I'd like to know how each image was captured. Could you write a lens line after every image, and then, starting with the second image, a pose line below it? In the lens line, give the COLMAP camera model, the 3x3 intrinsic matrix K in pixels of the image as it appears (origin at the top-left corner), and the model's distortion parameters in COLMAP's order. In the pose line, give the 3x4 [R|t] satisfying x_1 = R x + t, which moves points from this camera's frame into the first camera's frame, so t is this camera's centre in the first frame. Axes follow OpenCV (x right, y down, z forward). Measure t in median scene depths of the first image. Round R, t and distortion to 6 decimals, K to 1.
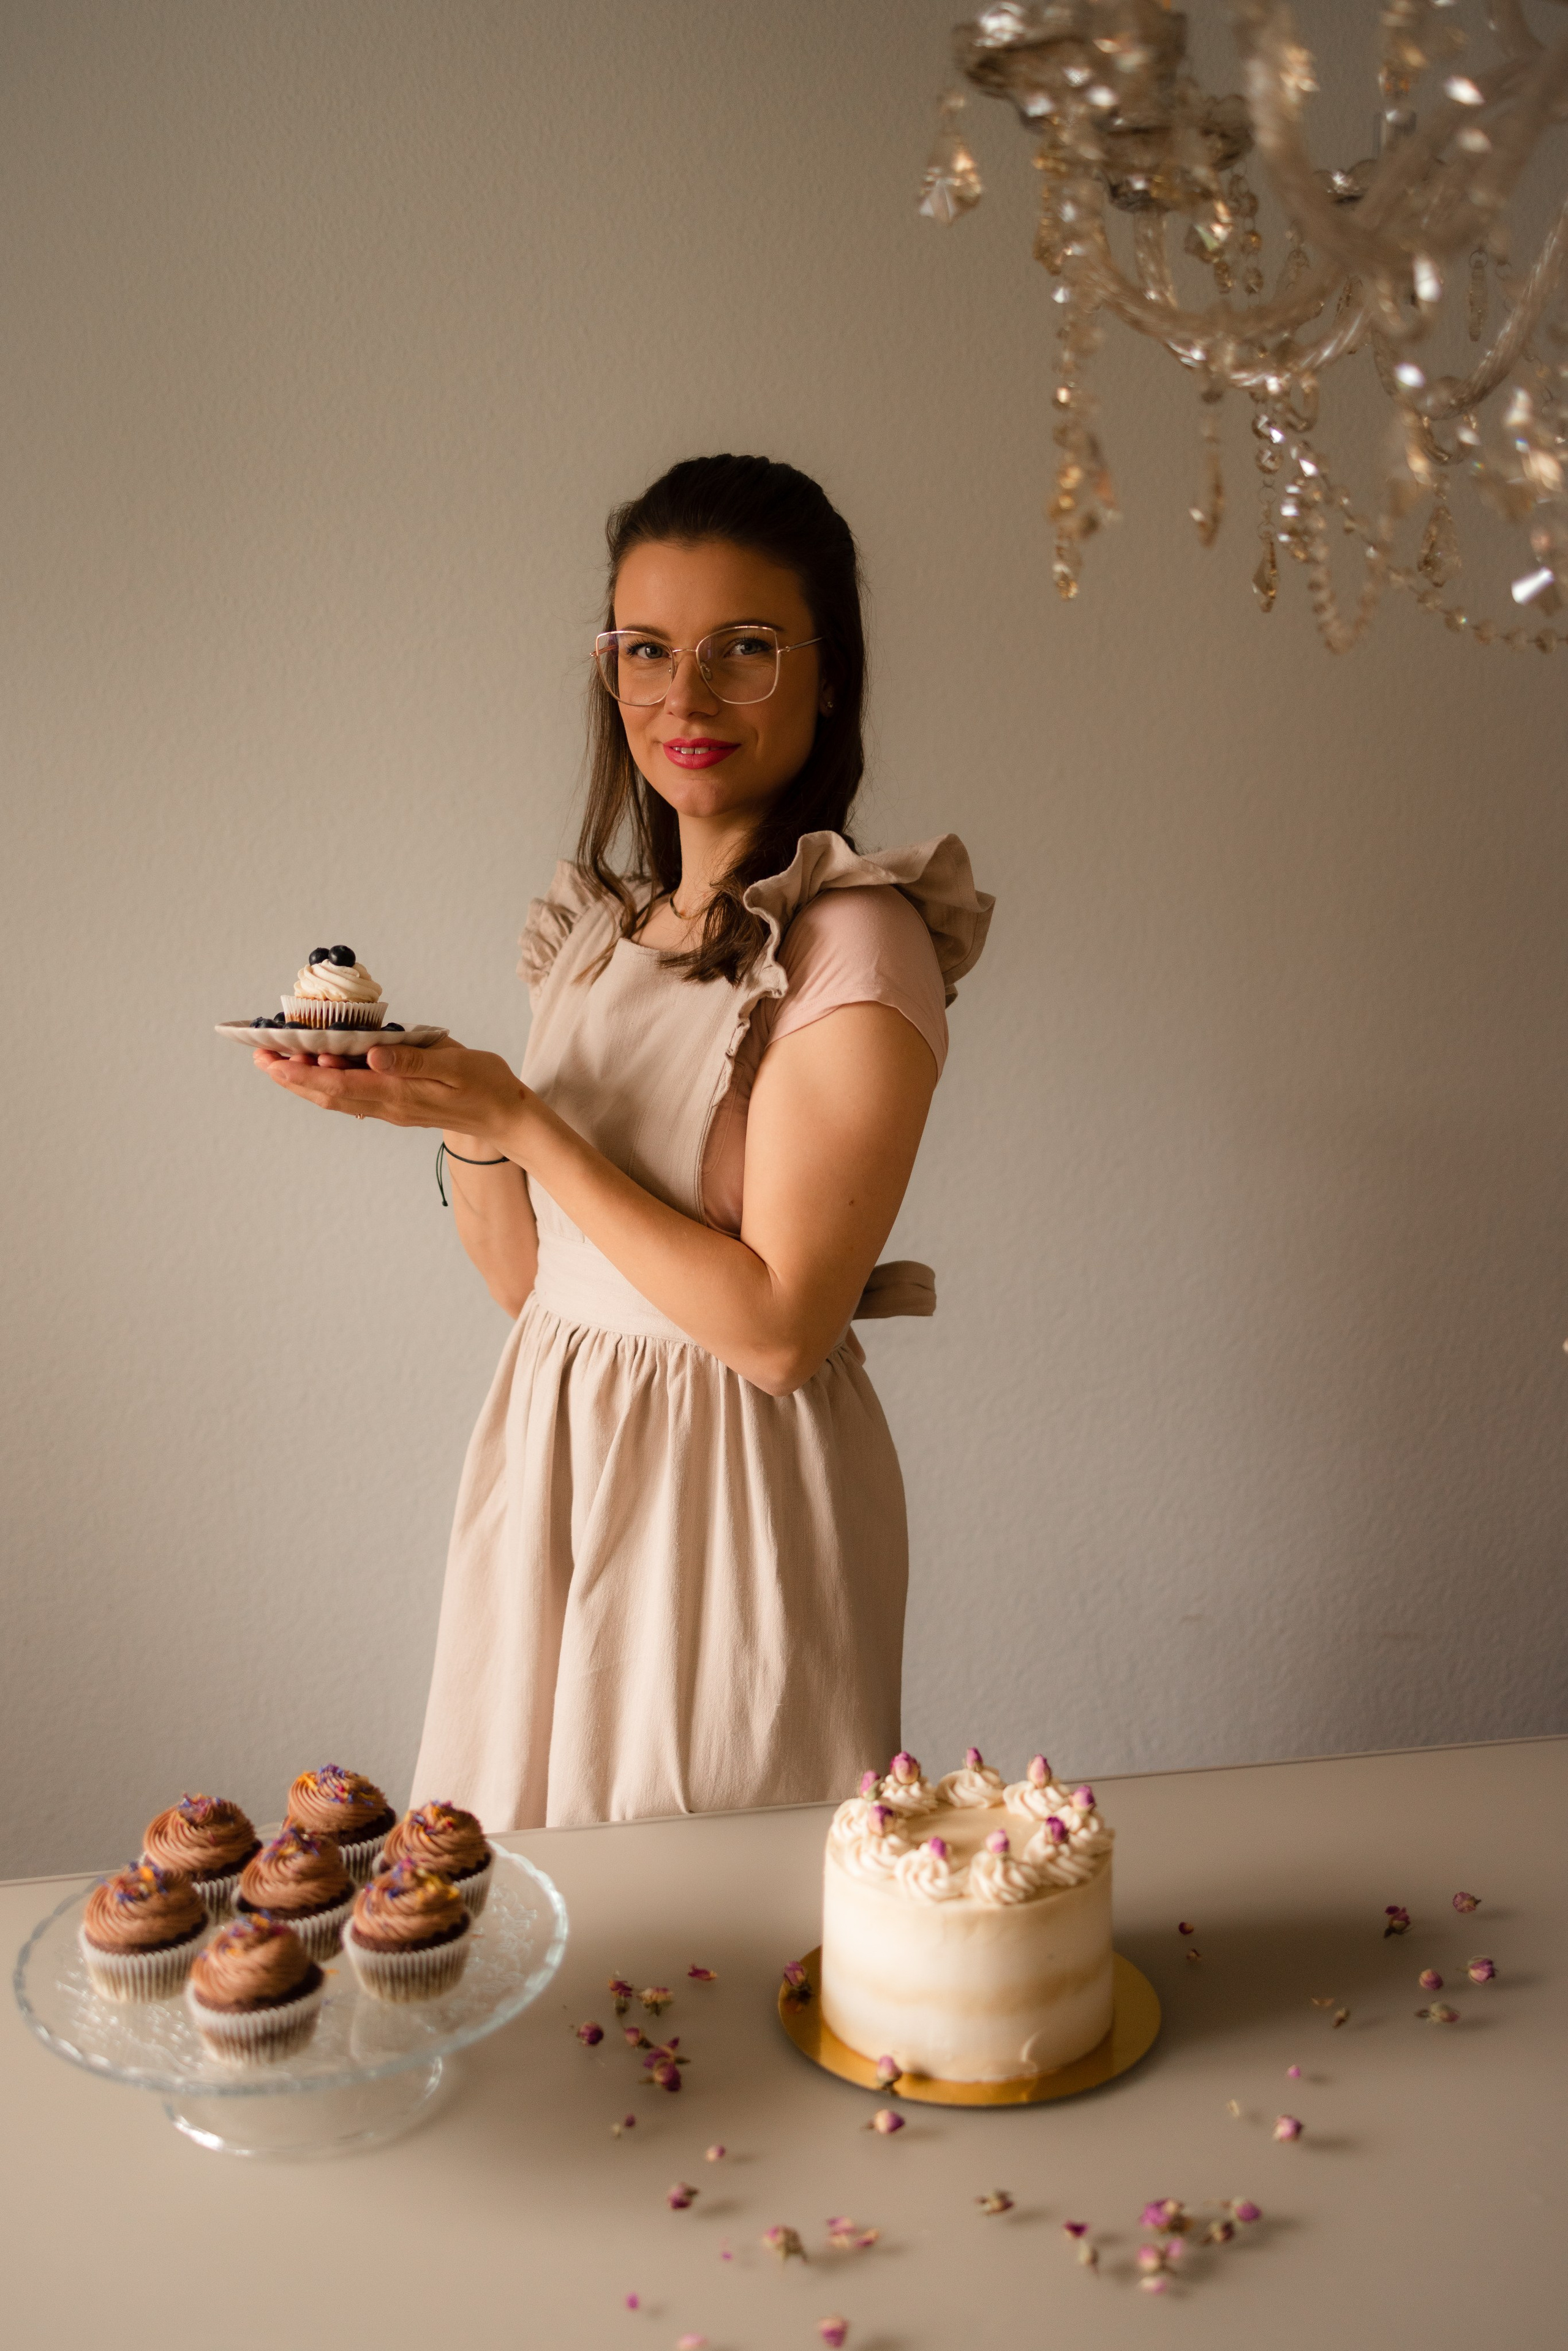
lens RADIAL K [[2394.8, 0, 784.8], [0, 2394.8, 1164.5], [0, 0, 1]] dist [0.022029, 0.000000]
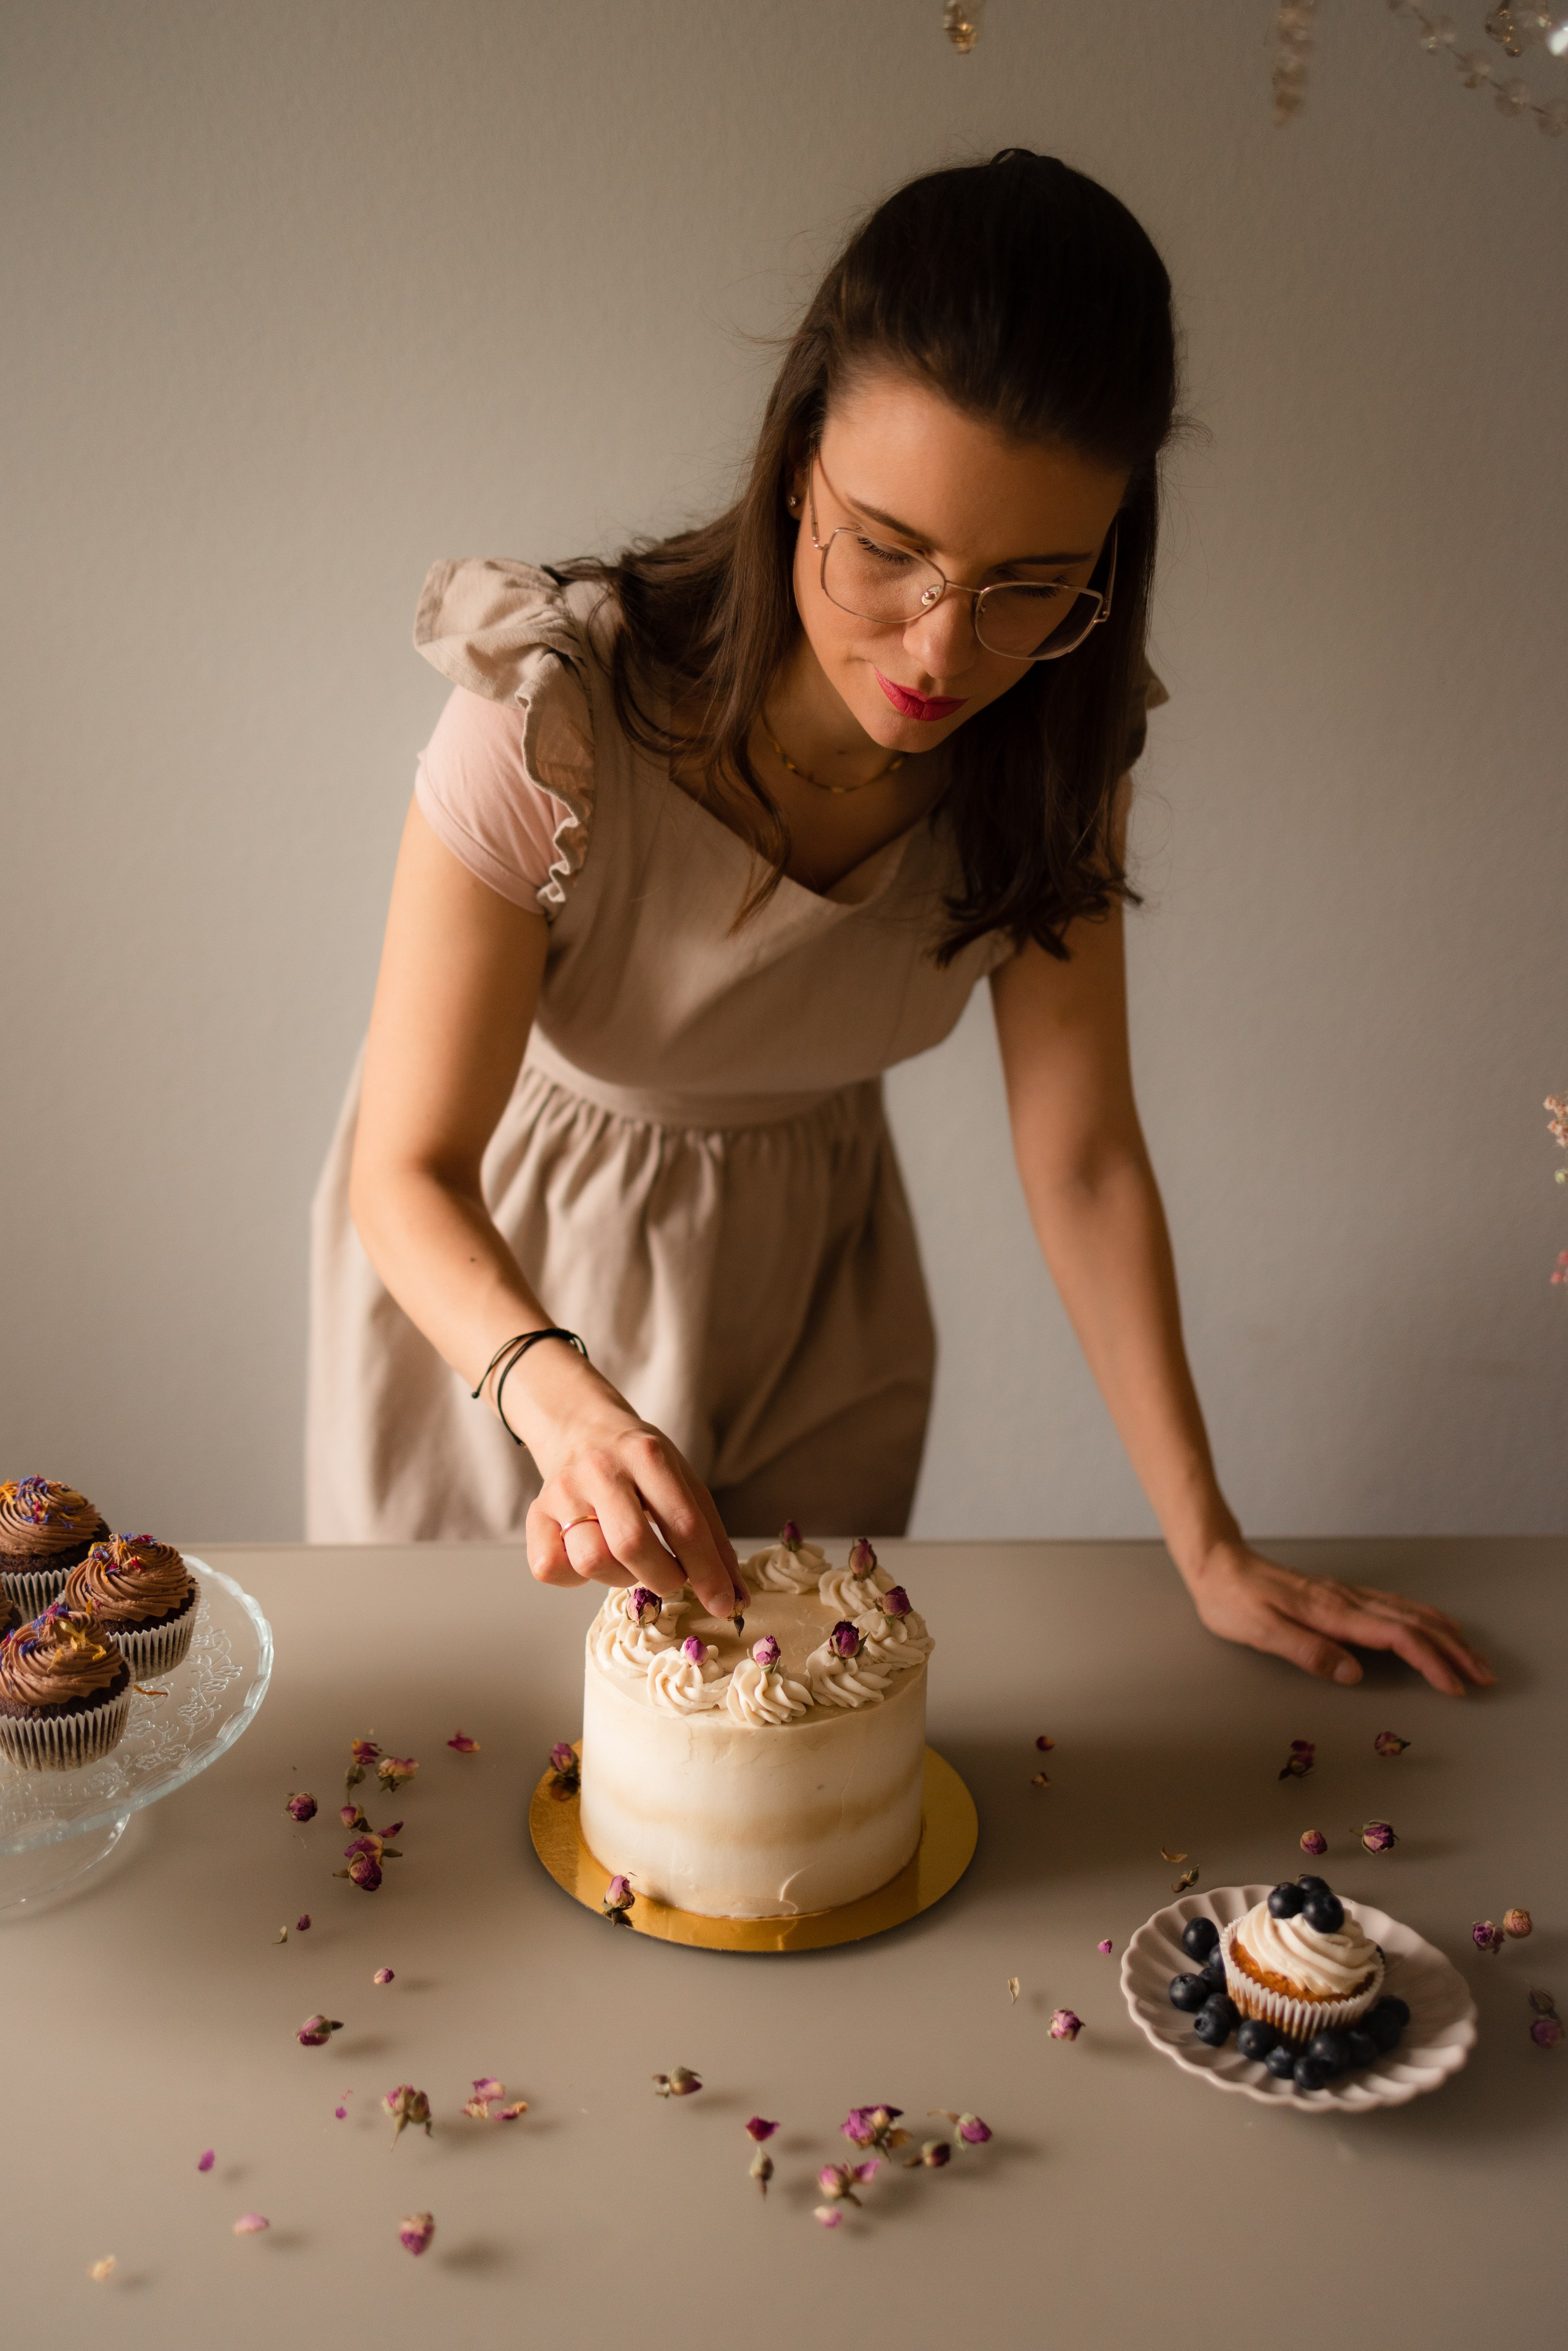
lens RADIAL K [[2394.8, 0, 789.5], [0, 2394.8, 1184.5], [0, 0, 1]] dist [0.022029, 0.000000]
pose [[0.991194, 0.077072, -0.107679, 0.173300], [-0.058127, 0.983873, 0.169158, -0.015328], [0.118980, -0.161409, 0.979689, 0.217707]]
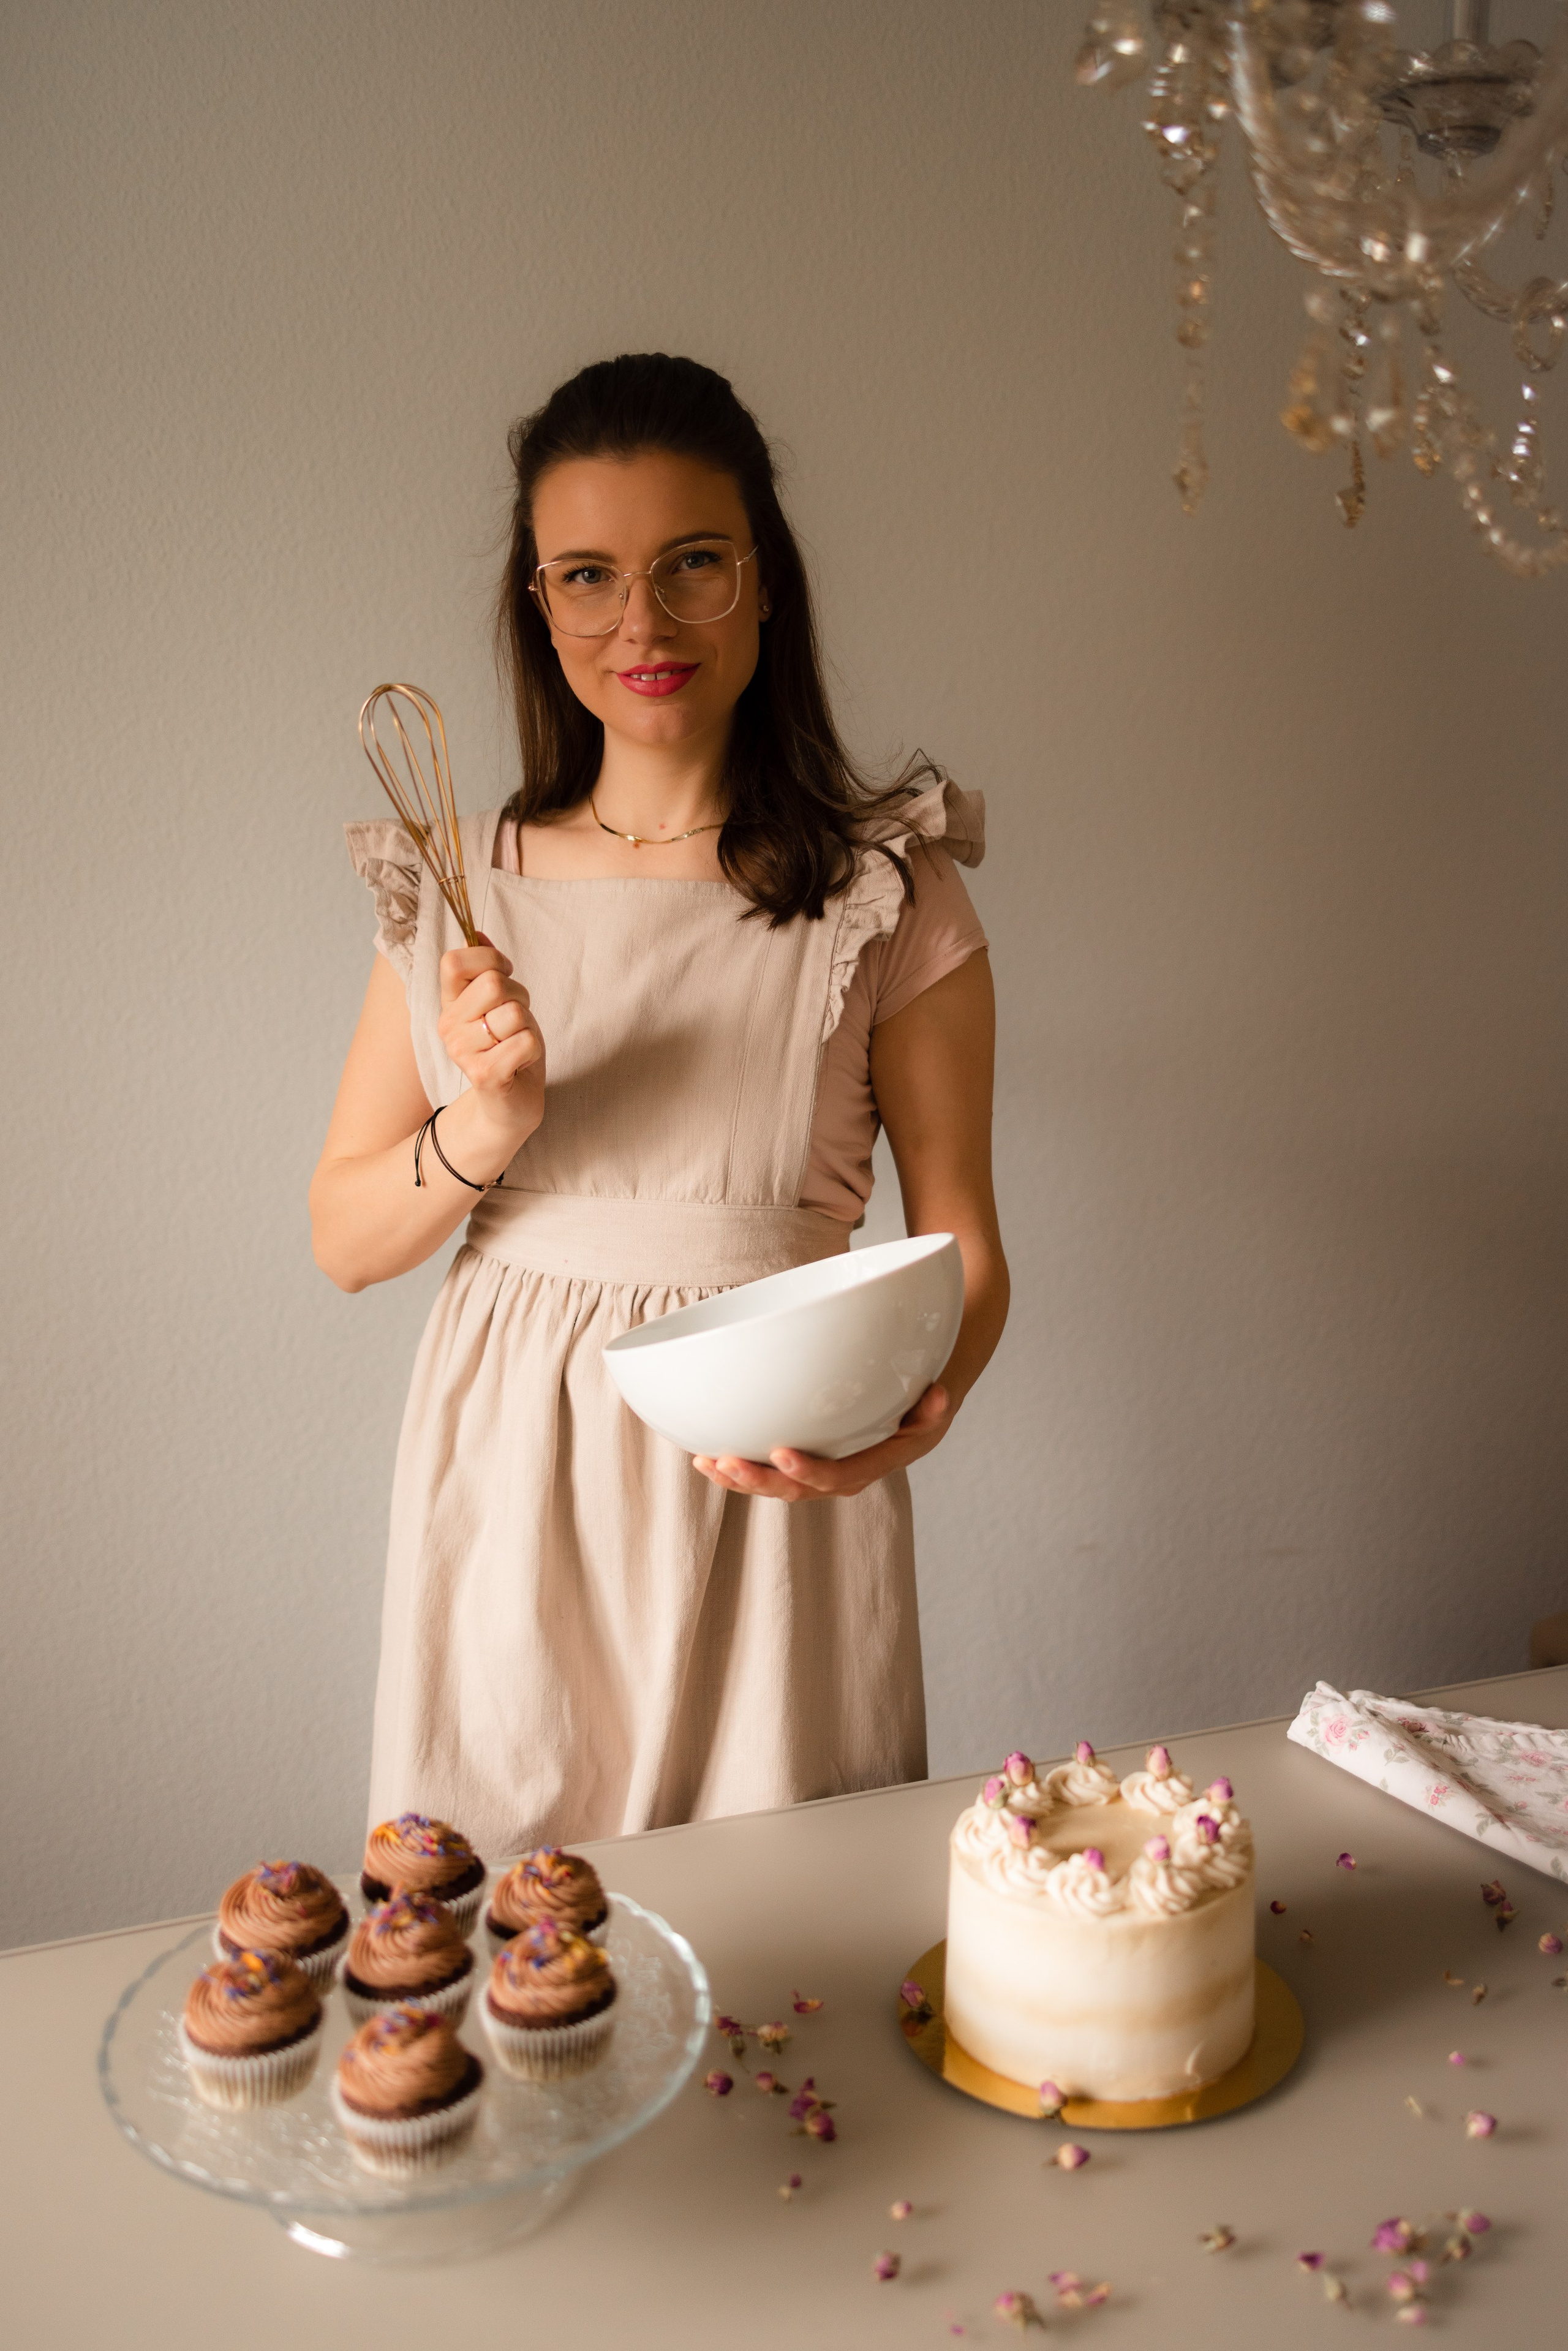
lens RADIAL K [[2394.8, 0, 796.9], [0, 2394.8, 1165.6], [0, 0, 1]] dist [0.022029, 0.000000]
pose [[0.987661, -0.034078, 0.152852, -0.185900], [0.027308, 0.998560, 0.046171, -0.032857], [-0.154205, -0.041428, 0.987170, 0.101634]]
